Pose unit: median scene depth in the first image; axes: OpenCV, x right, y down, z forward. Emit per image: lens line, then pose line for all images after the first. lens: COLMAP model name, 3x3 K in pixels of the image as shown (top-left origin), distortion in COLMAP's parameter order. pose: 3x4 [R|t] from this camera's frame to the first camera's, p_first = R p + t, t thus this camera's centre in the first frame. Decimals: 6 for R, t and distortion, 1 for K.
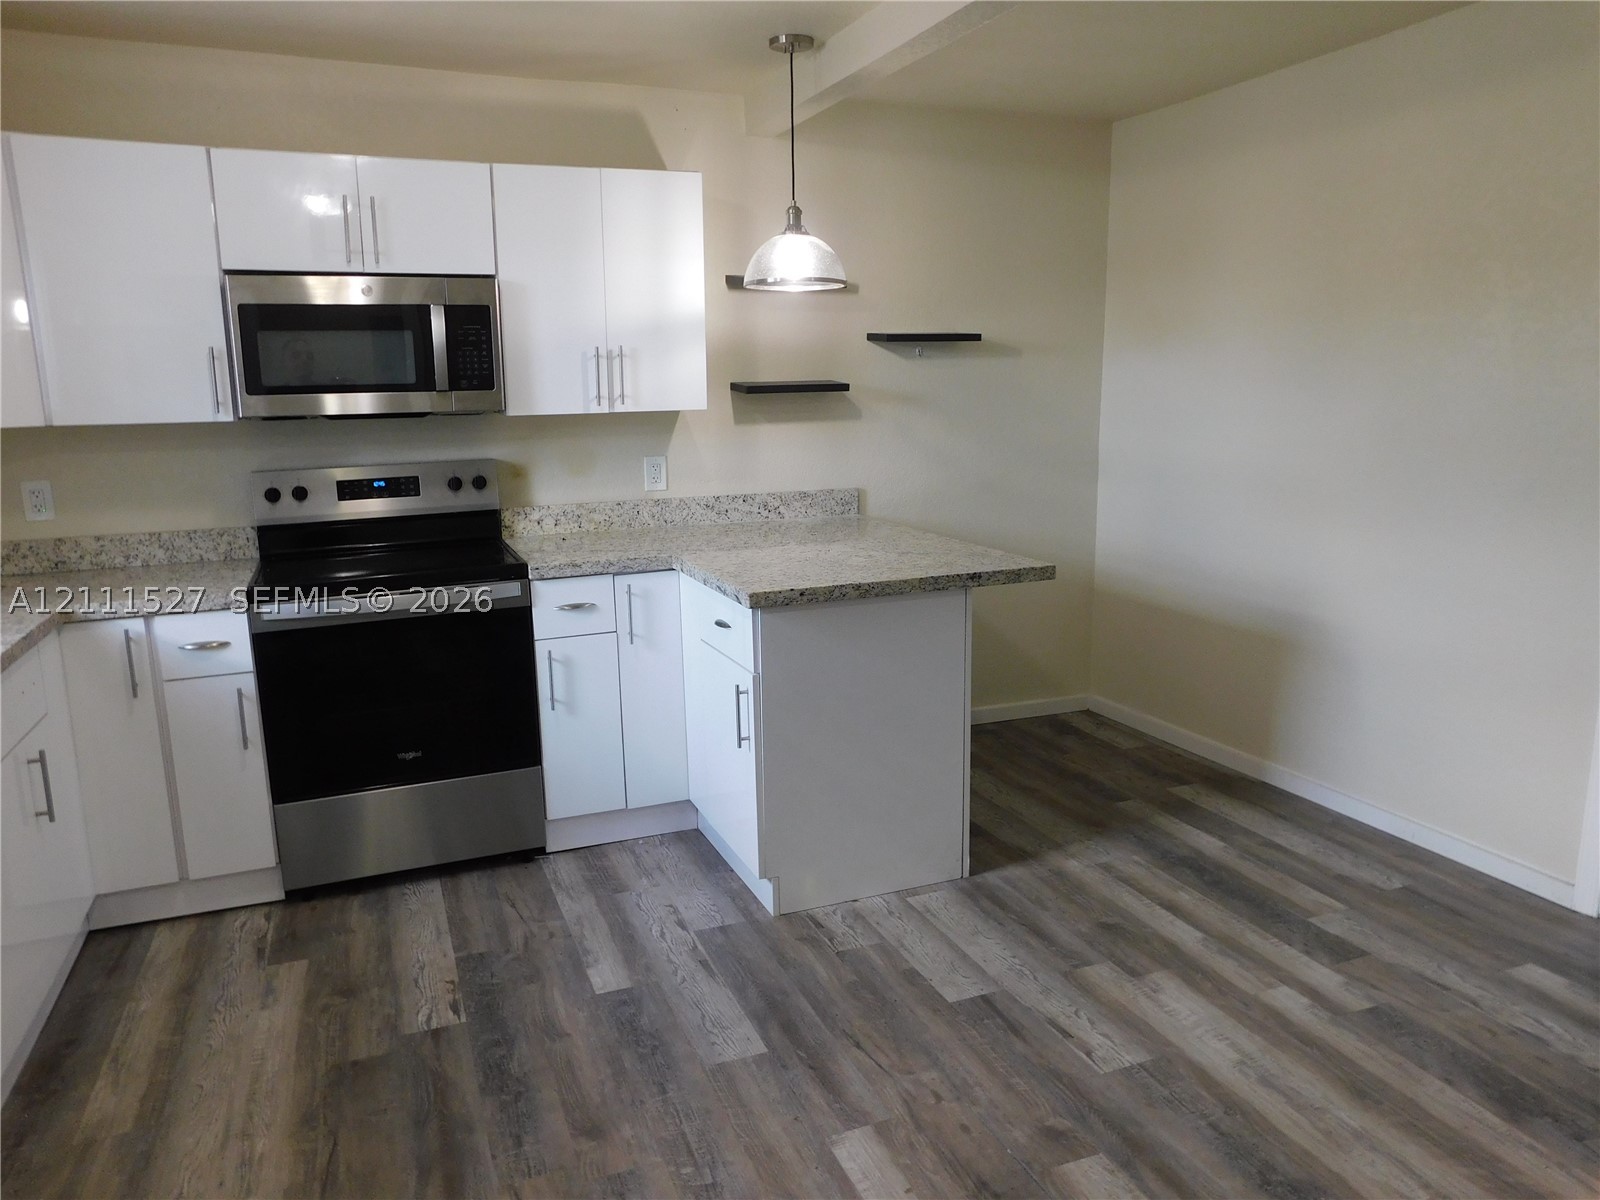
lens RADIAL K [[1130.9, 0, 797.4], [0, 1130.9, 593.3], [0, 0, 1]] dist [-0.073622, 0.088184]
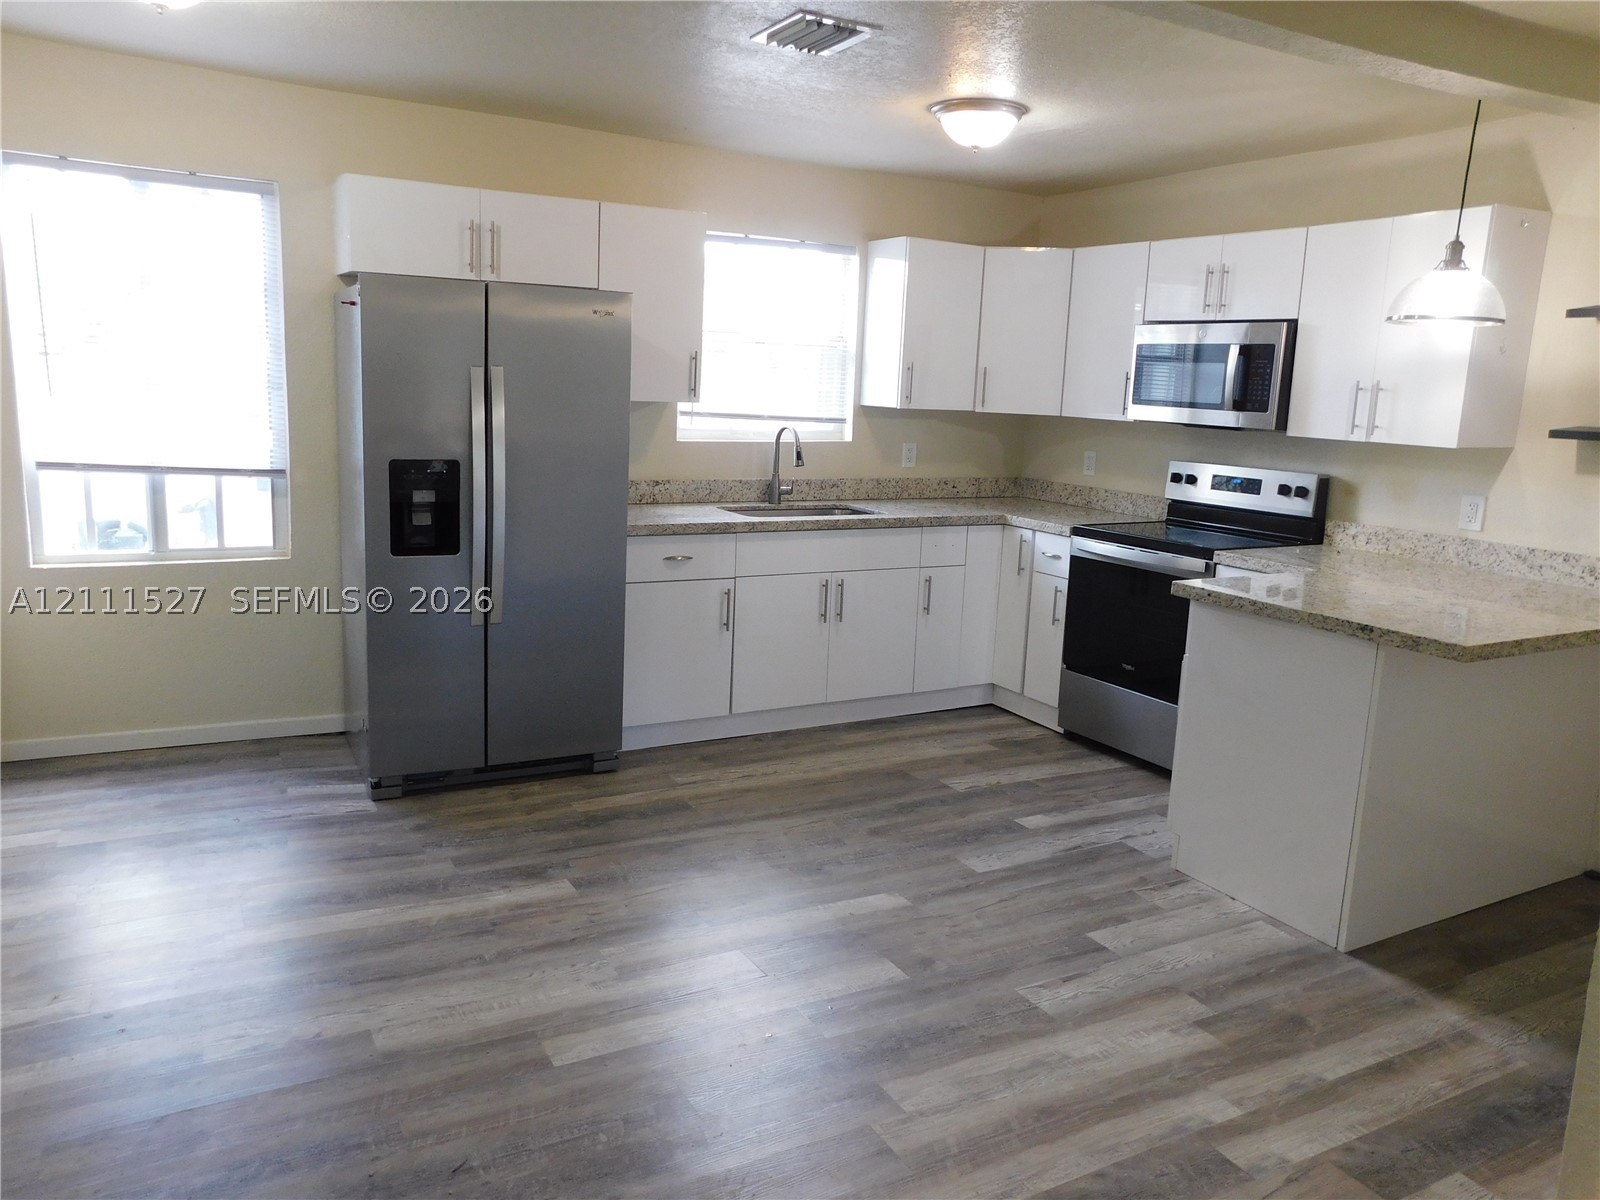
lens RADIAL K [[1130.9, 0, 797.4], [0, 1130.9, 593.3], [0, 0, 1]] dist [-0.073622, 0.088184]
pose [[0.138957, 0.207290, -0.968360, 1.012903], [-0.228687, 0.958134, 0.172285, -0.097560], [0.963532, 0.197511, 0.180544, 0.370716]]
